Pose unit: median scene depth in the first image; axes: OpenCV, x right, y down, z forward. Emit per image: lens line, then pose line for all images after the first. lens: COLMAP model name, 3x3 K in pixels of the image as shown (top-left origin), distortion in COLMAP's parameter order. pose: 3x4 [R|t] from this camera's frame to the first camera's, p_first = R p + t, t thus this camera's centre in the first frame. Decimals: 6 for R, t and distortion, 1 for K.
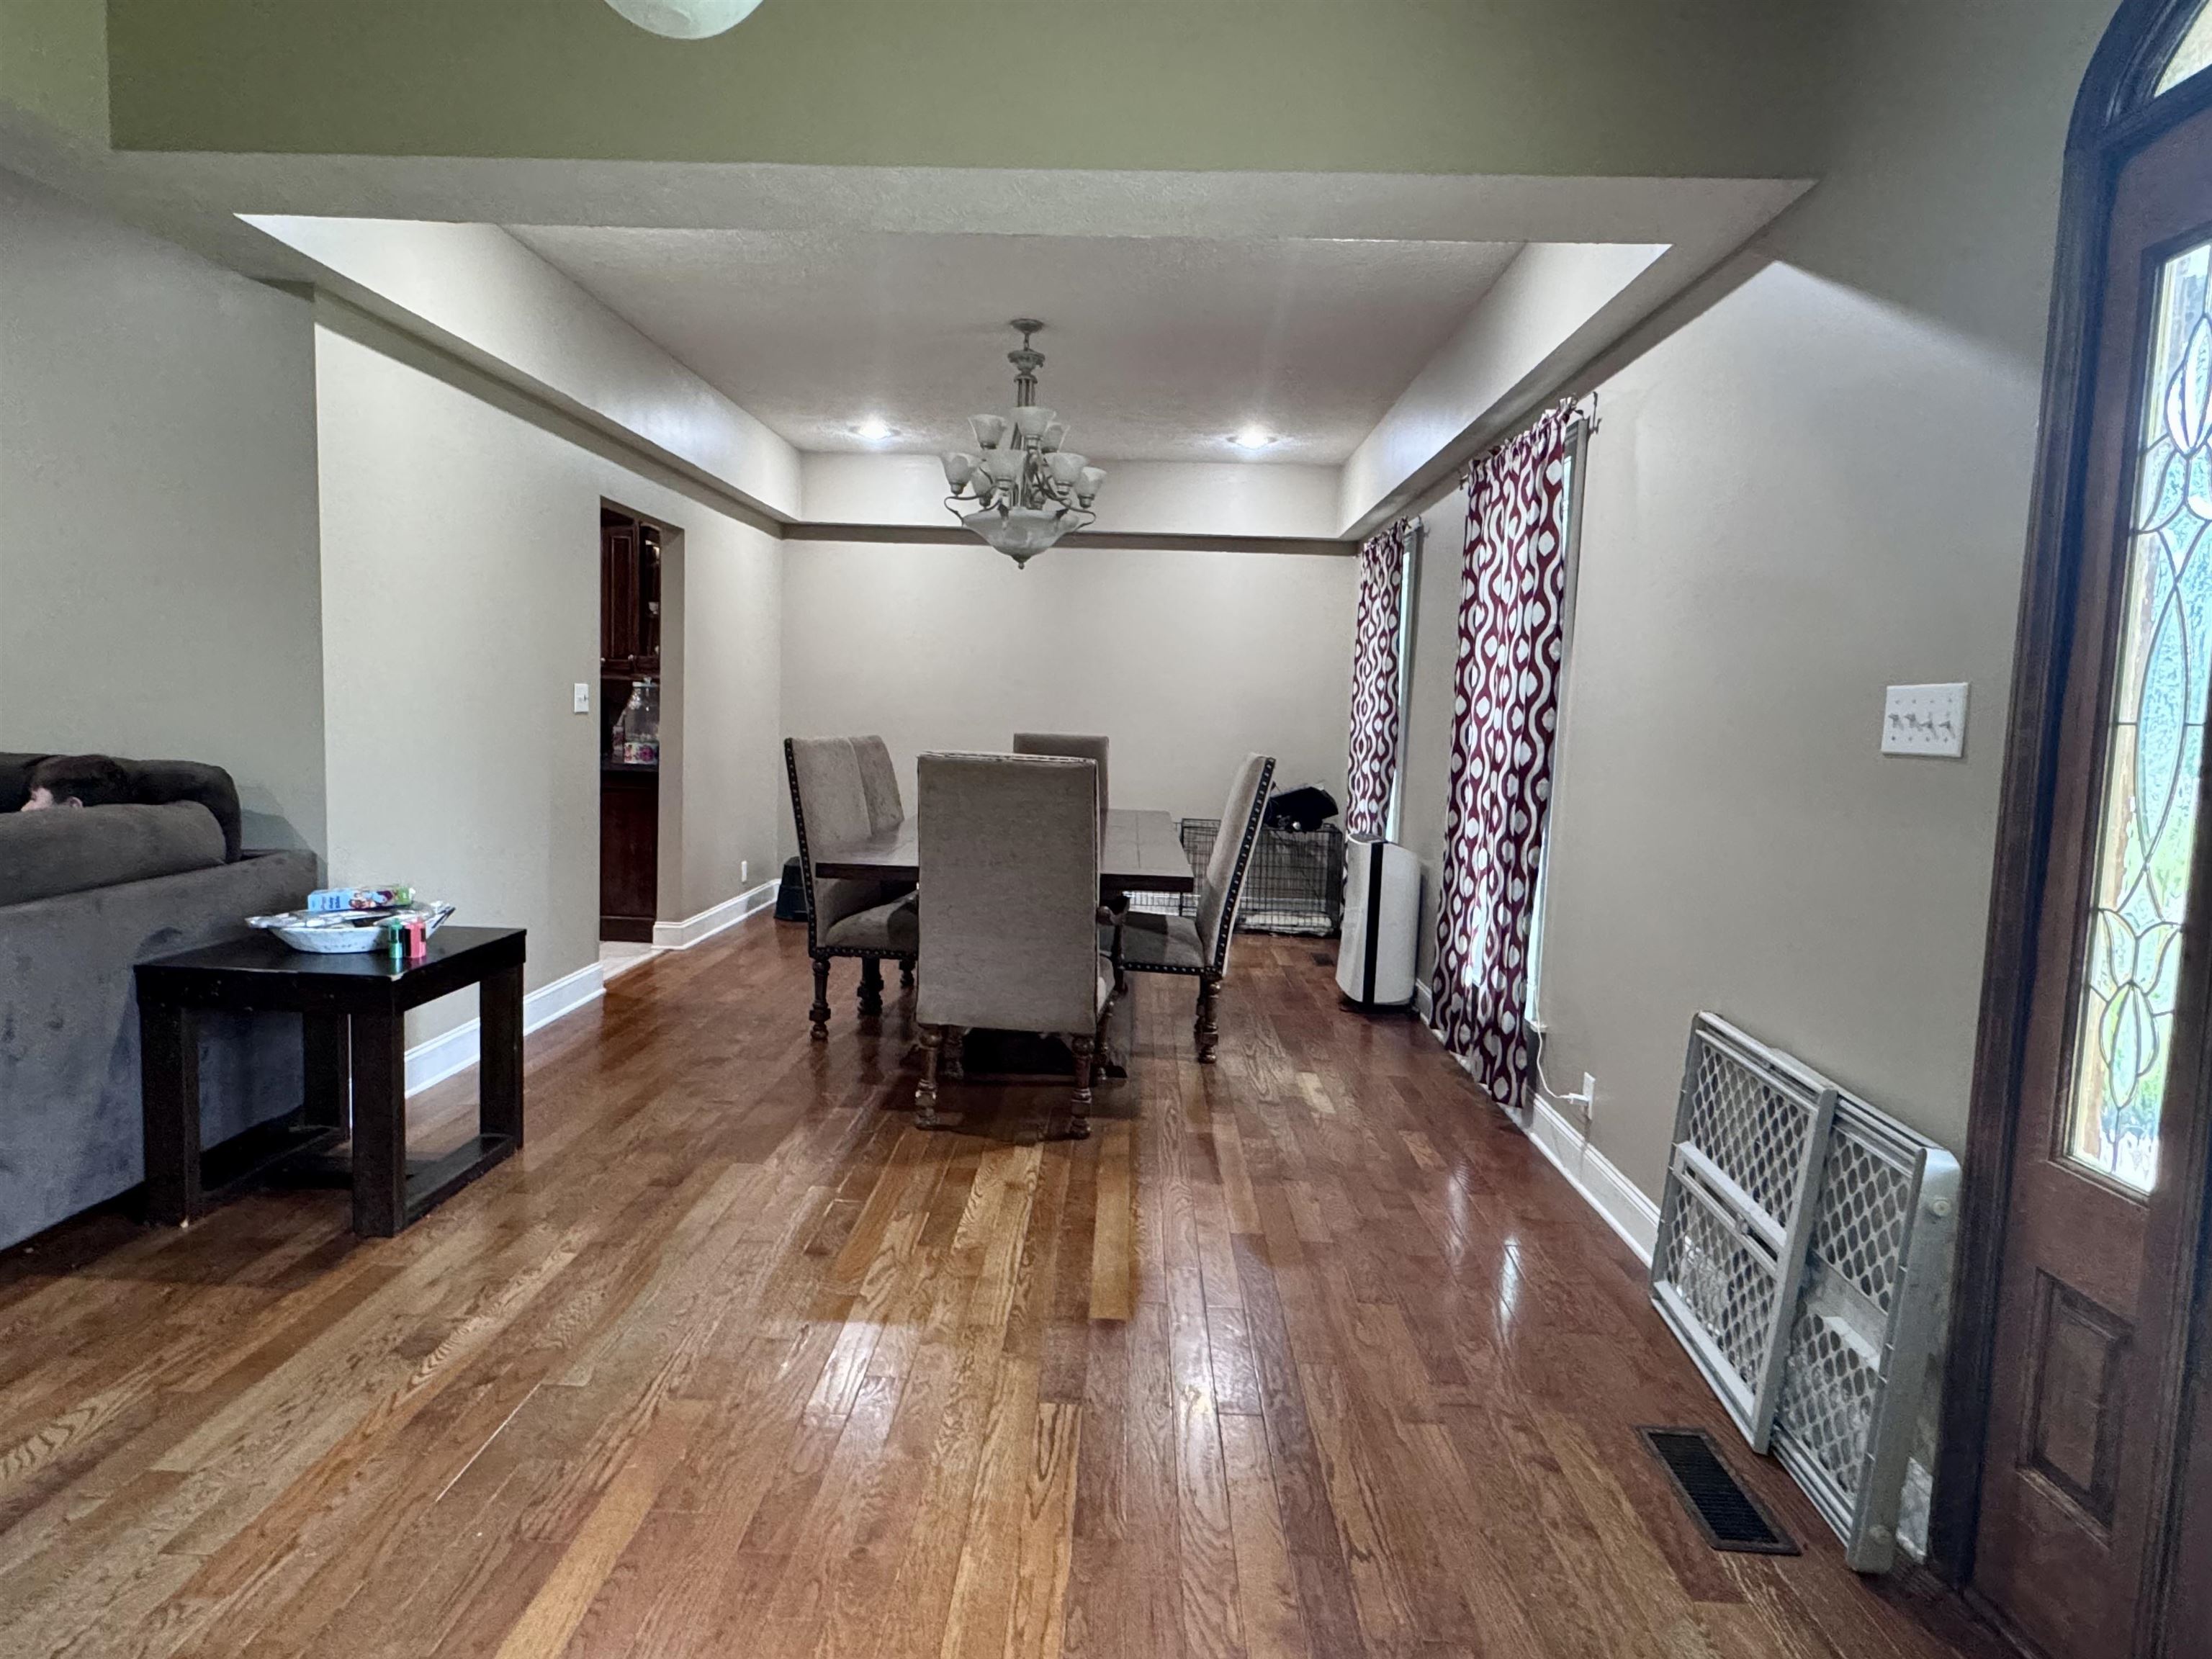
lens RADIAL K [[1257.7, 0, 1101.9], [0, 1257.7, 824.4], [0, 0, 1]] dist [0.002972, 0.002340]
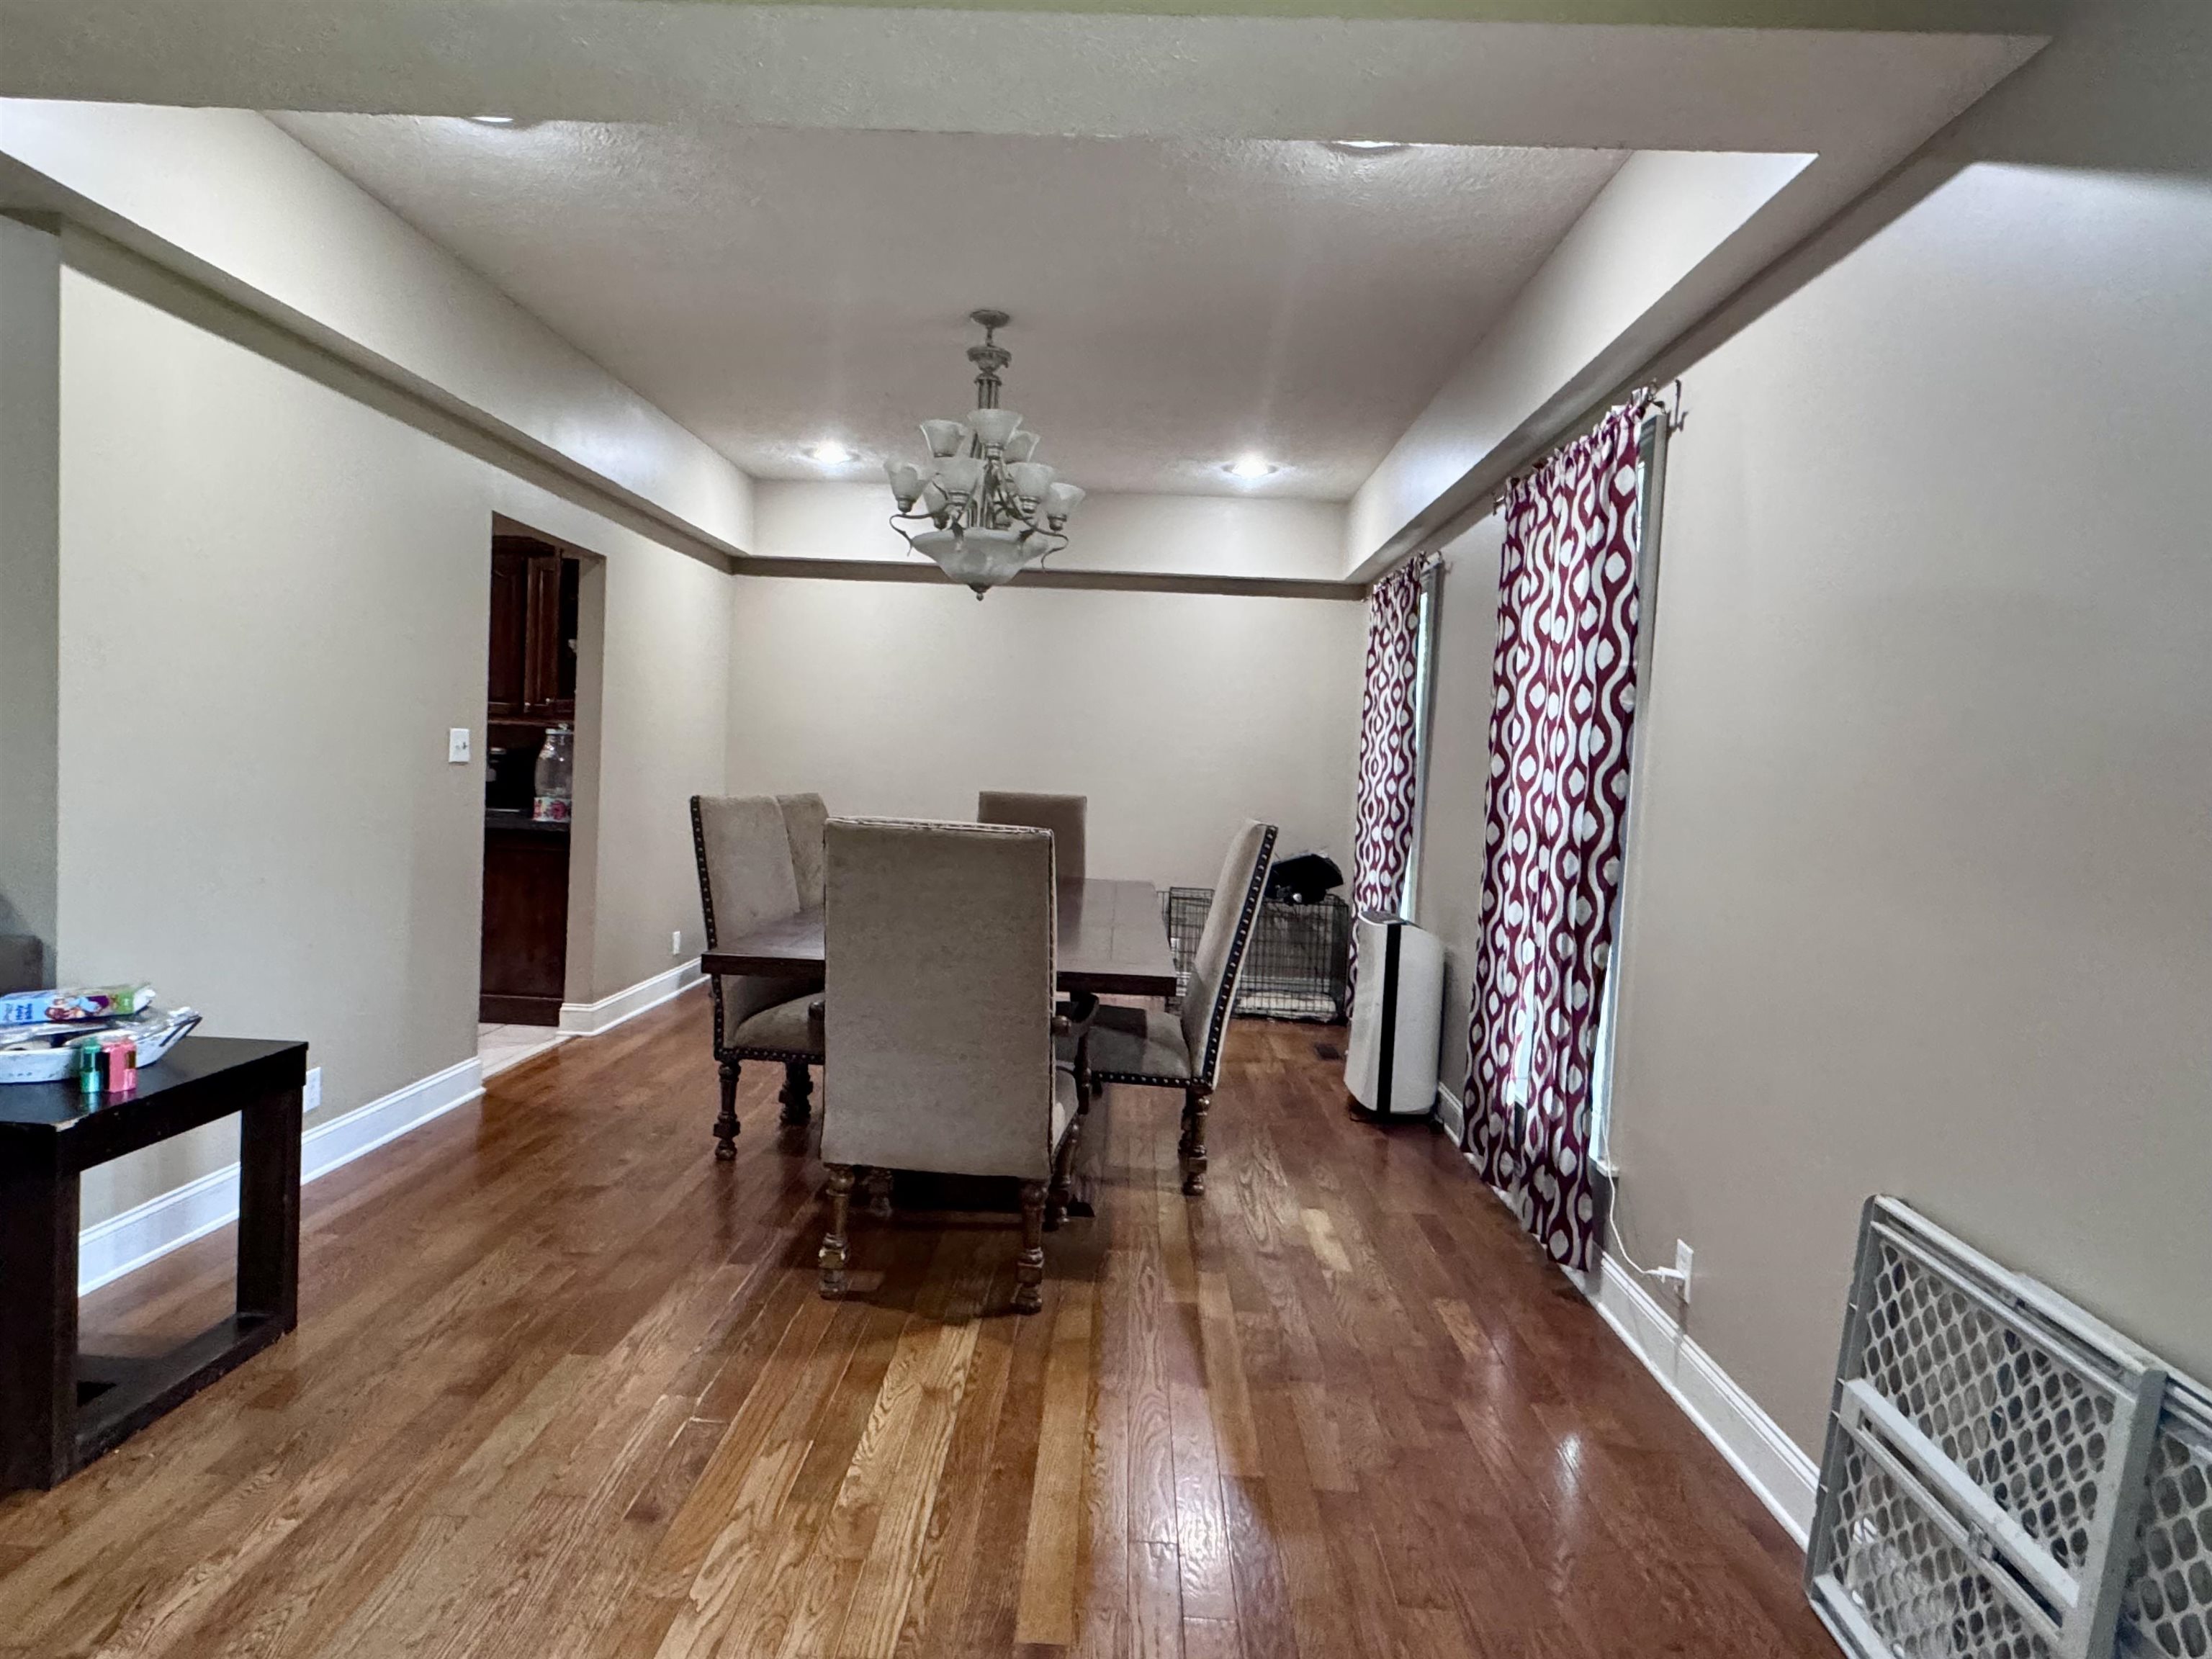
lens RADIAL K [[1257.7, 0, 1105.6], [0, 1257.7, 828.7], [0, 0, 1]] dist [0.002972, 0.002340]
pose [[0.999910, 0.010756, 0.008065, 0.020431], [-0.010416, 0.999103, -0.041044, -0.018681], [-0.008499, 0.040957, 0.999125, 0.200678]]
